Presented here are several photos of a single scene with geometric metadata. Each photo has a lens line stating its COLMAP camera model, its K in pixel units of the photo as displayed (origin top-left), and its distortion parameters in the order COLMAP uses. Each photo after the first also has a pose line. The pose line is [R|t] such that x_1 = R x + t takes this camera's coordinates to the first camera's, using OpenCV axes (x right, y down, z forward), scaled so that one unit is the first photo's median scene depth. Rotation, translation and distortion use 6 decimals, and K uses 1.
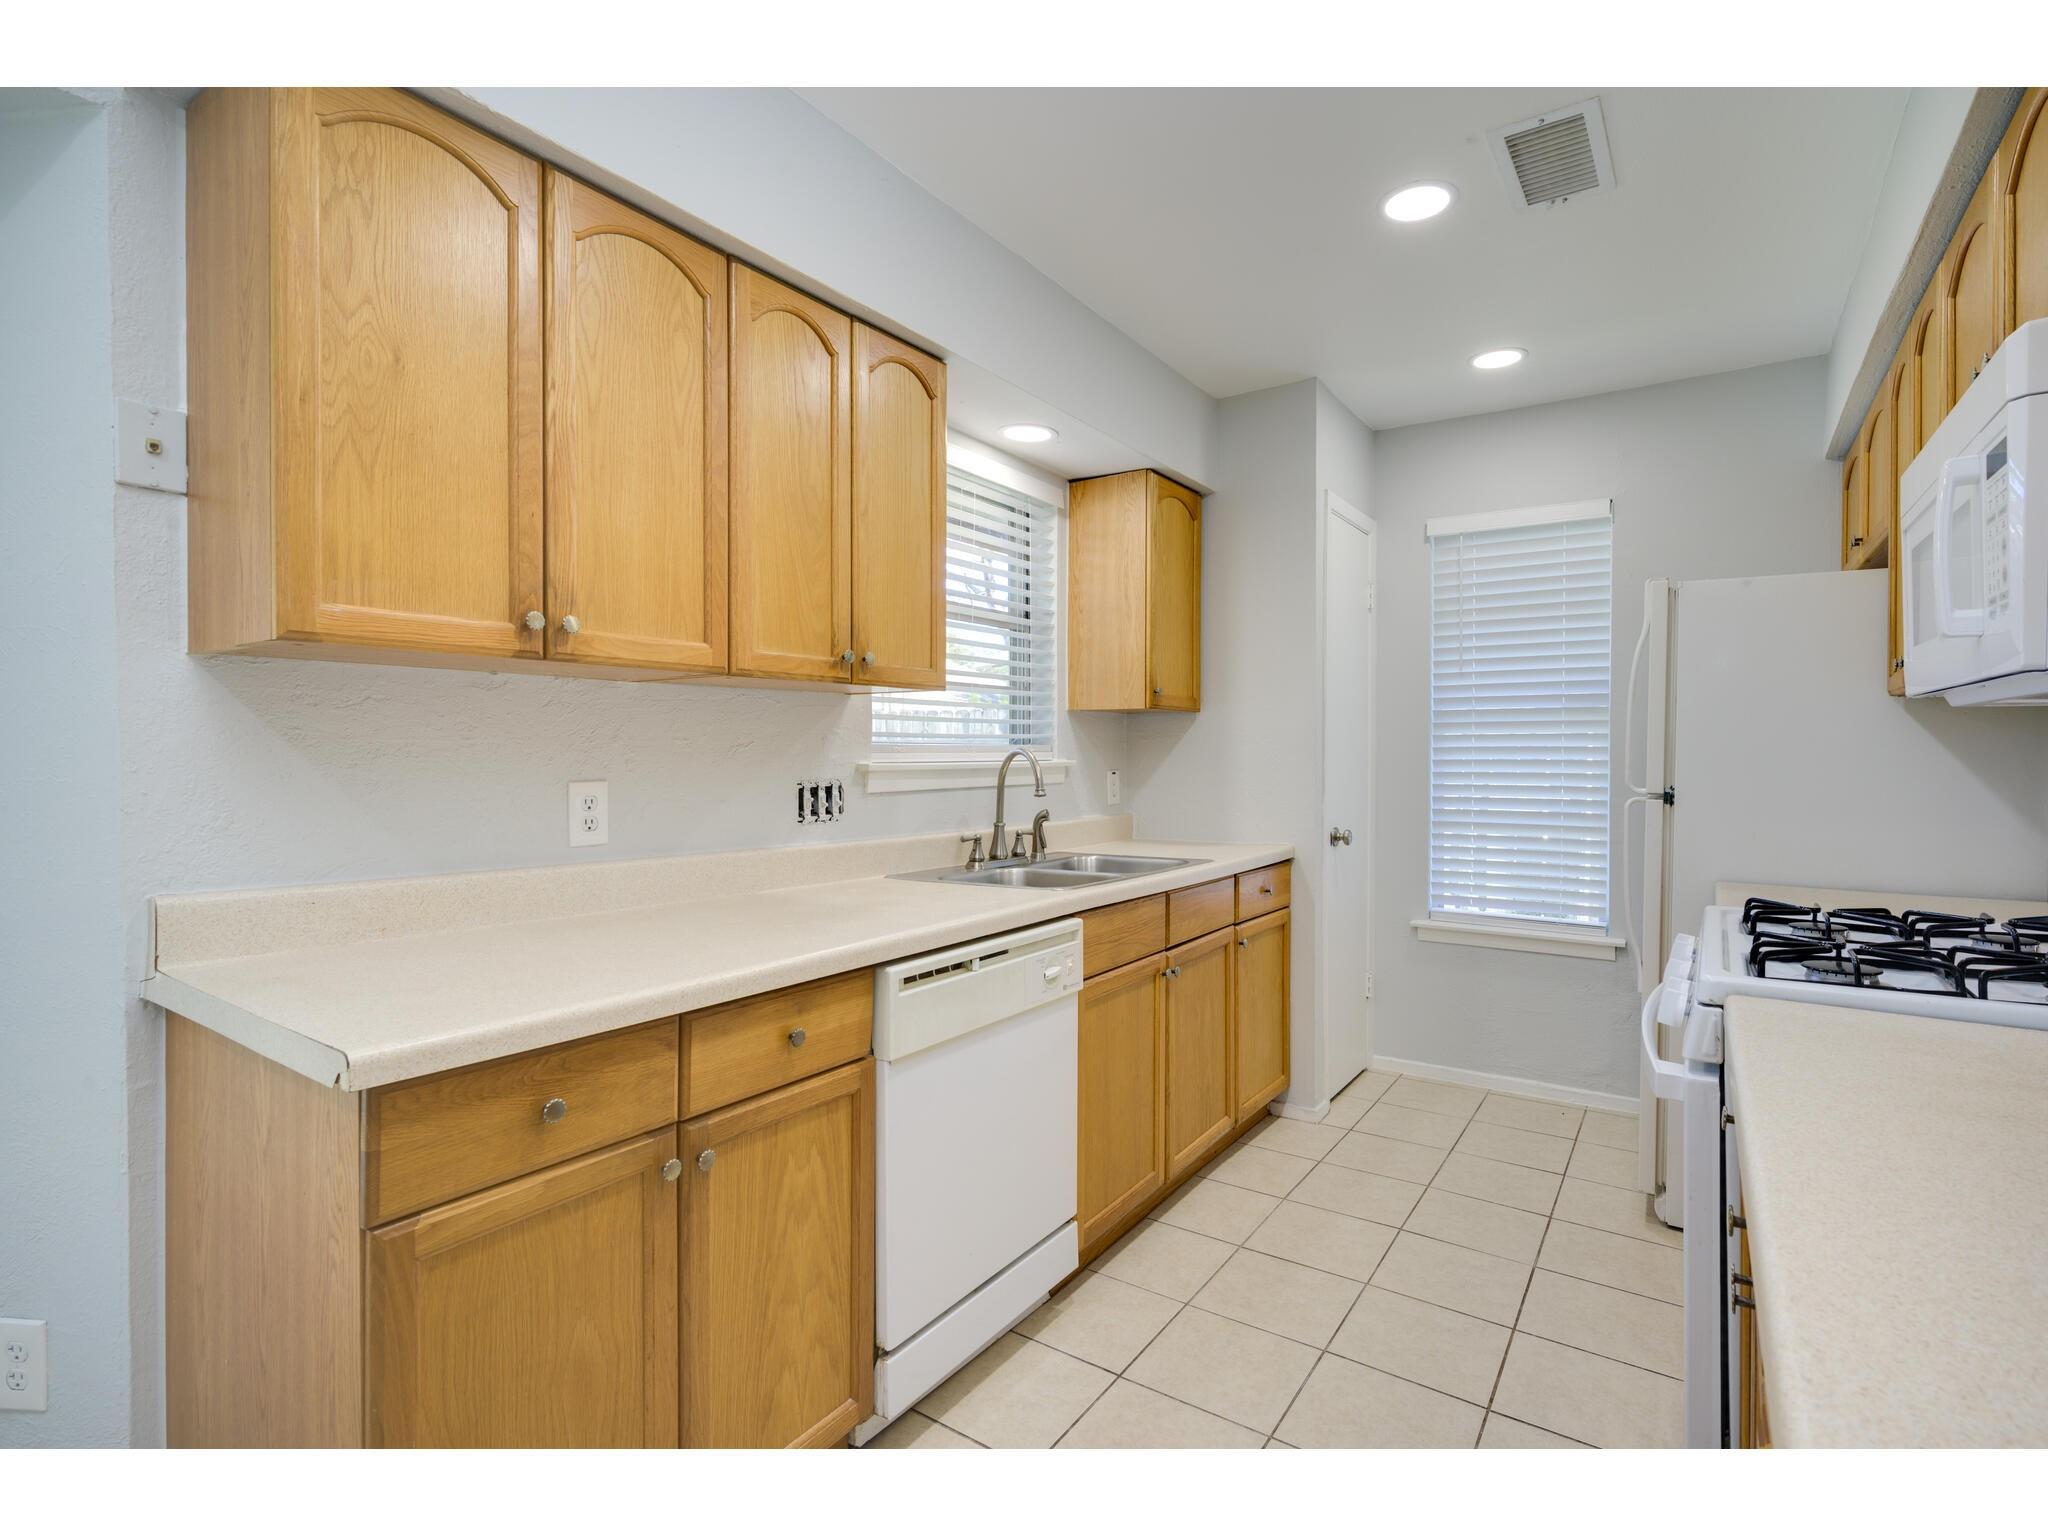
lens RADIAL K [[1009.0, 0, 1027.7], [0, 1009.0, 767.2], [0, 0, 1]] dist [-0.002461, 0.000888]
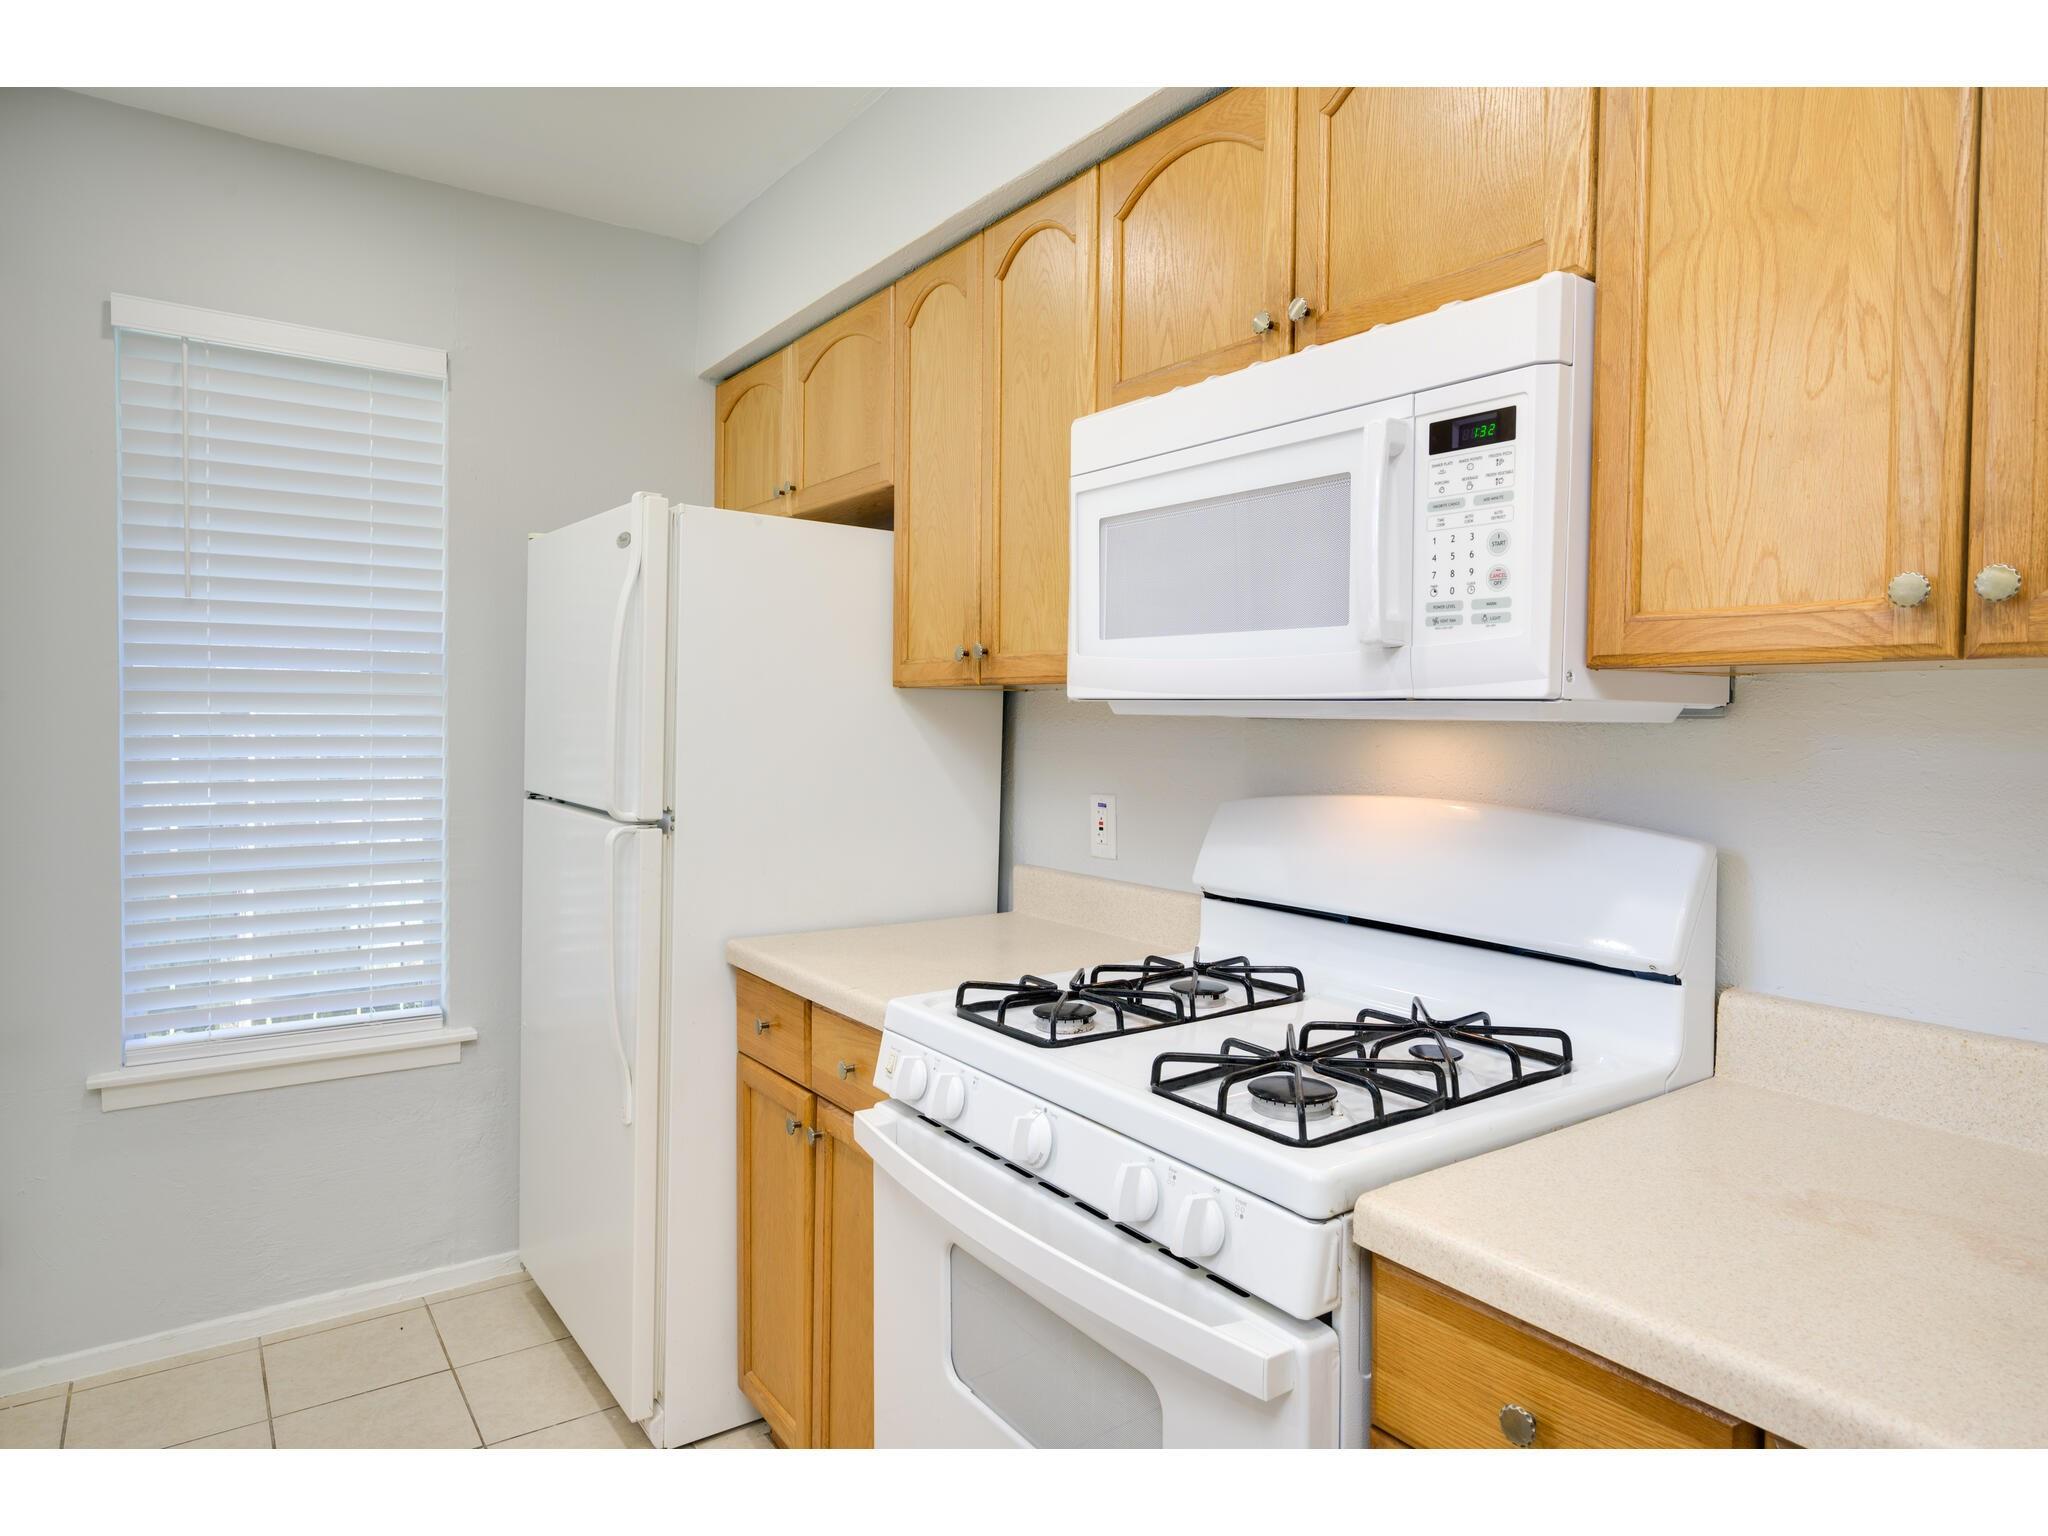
lens RADIAL K [[1190.6, 0, 1034.3], [0, 1190.6, 748.6], [0, 0, 1]] dist [-0.016509, -0.001348]
pose [[0.339432, -0.025901, 0.940274, -0.012792], [0.003200, 0.999647, 0.026382, -0.035731], [-0.940625, -0.005945, 0.339395, 0.436941]]
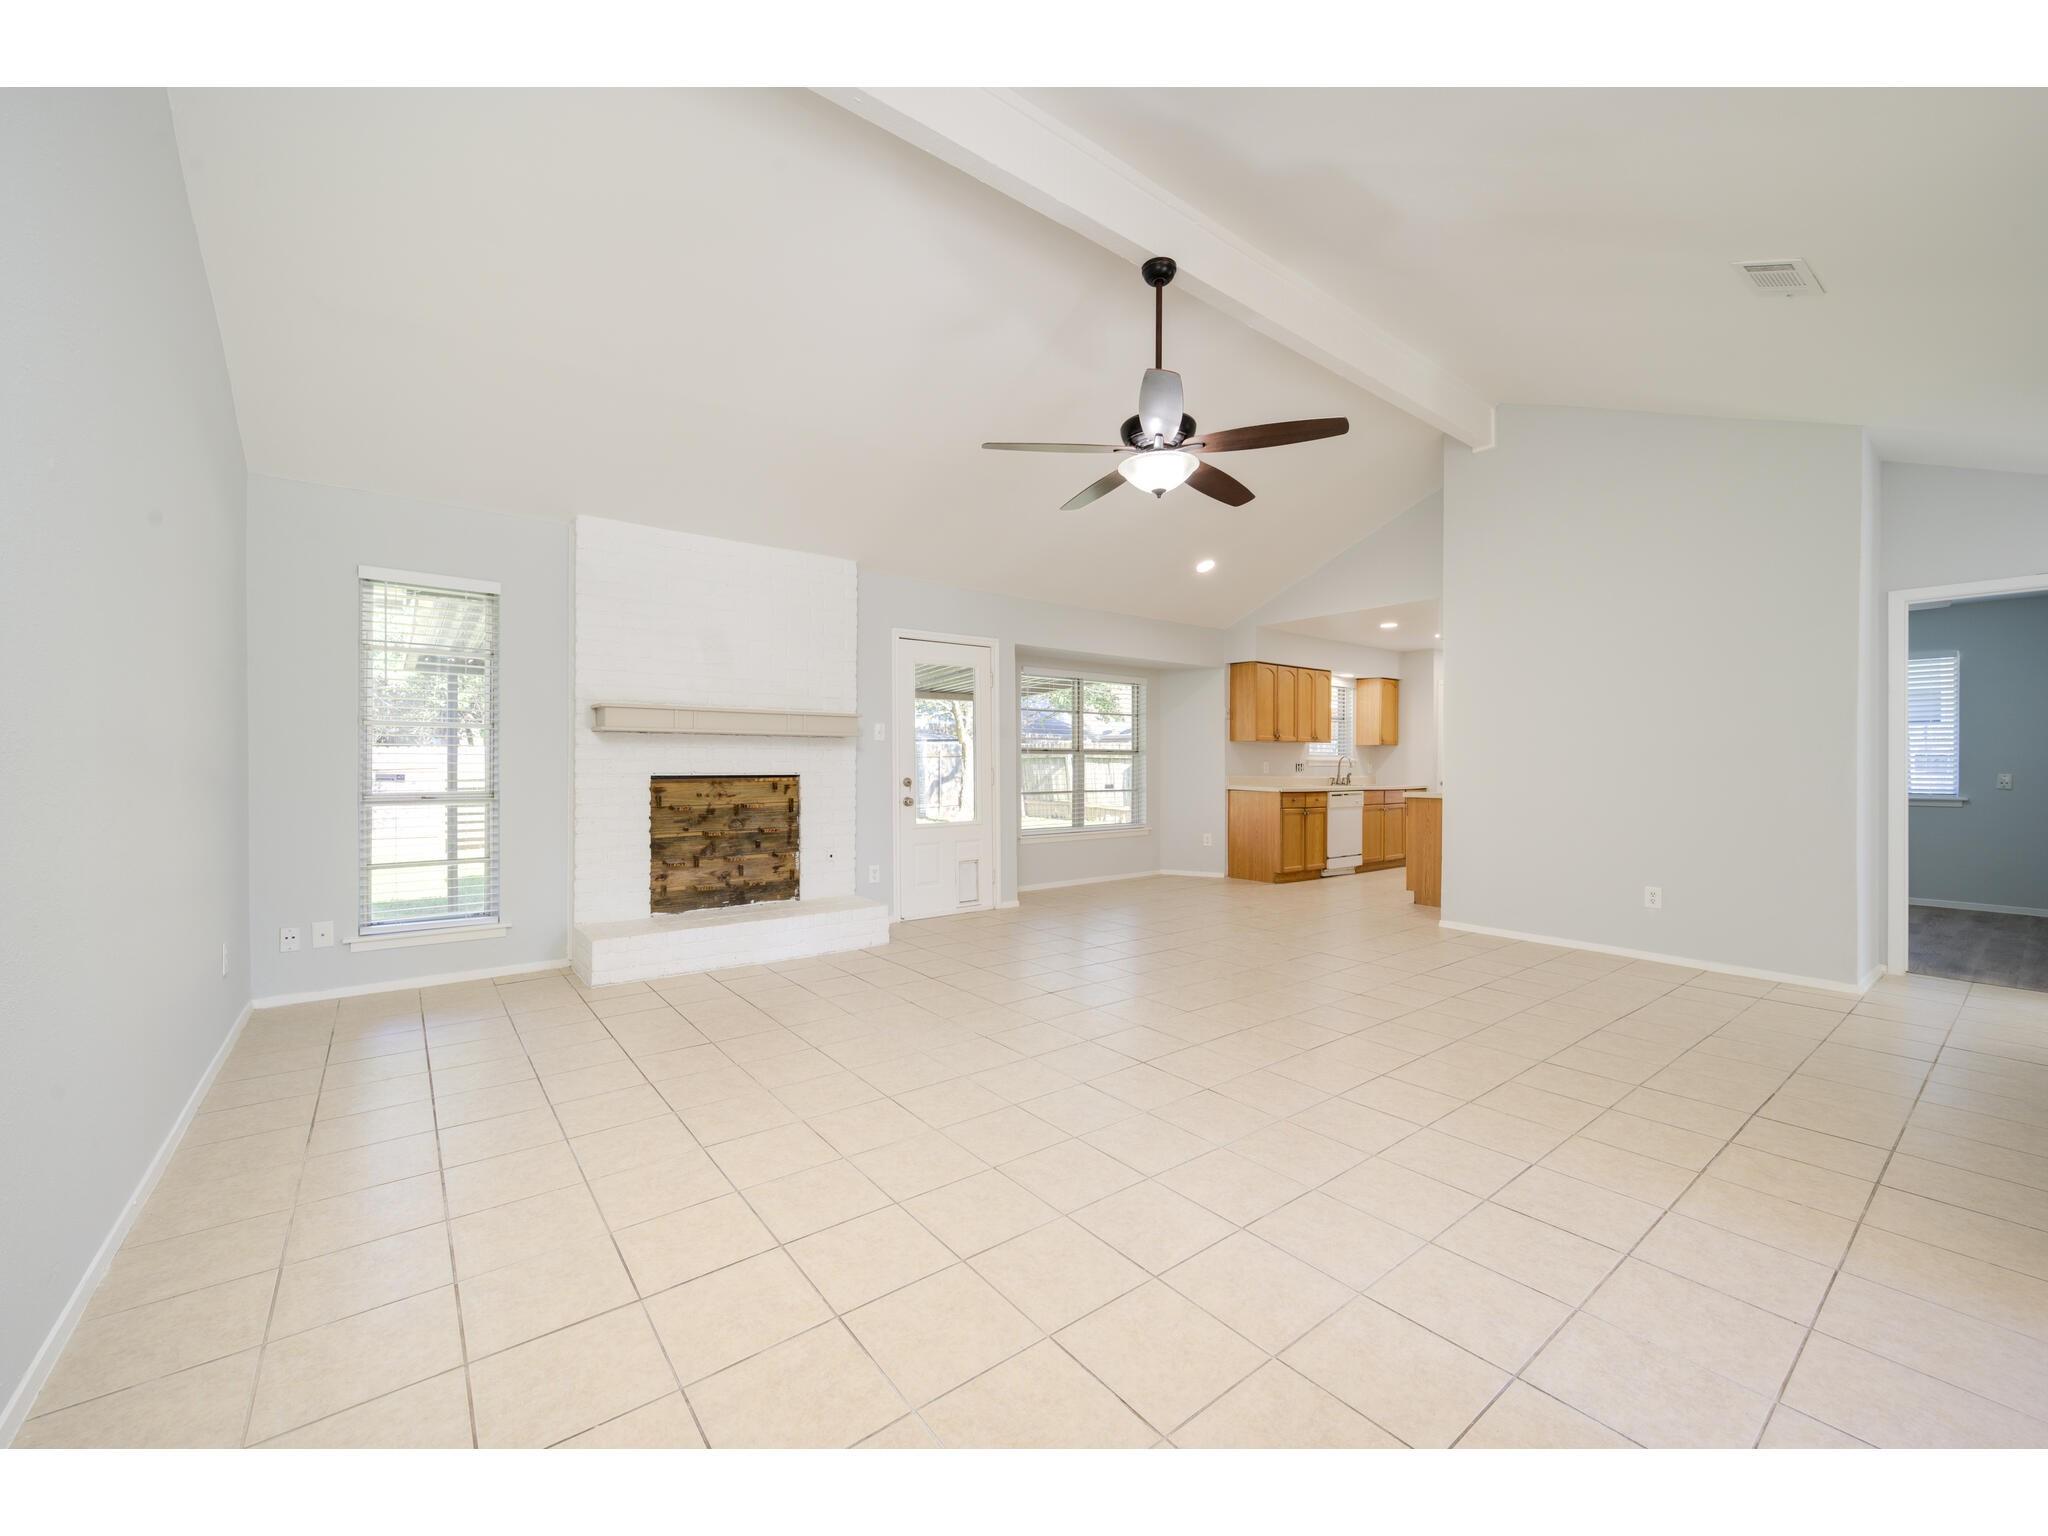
lens RADIAL K [[823.2, 0, 1028.3], [0, 823.2, 763.8], [0, 0, 1]] dist [0.000710, 0.000290]
pose [[0.954101, 0.001867, -0.299480, -0.208280], [-0.006783, 0.999859, -0.015376, 0.066122], [0.299409, 0.016702, 0.953979, -2.271594]]
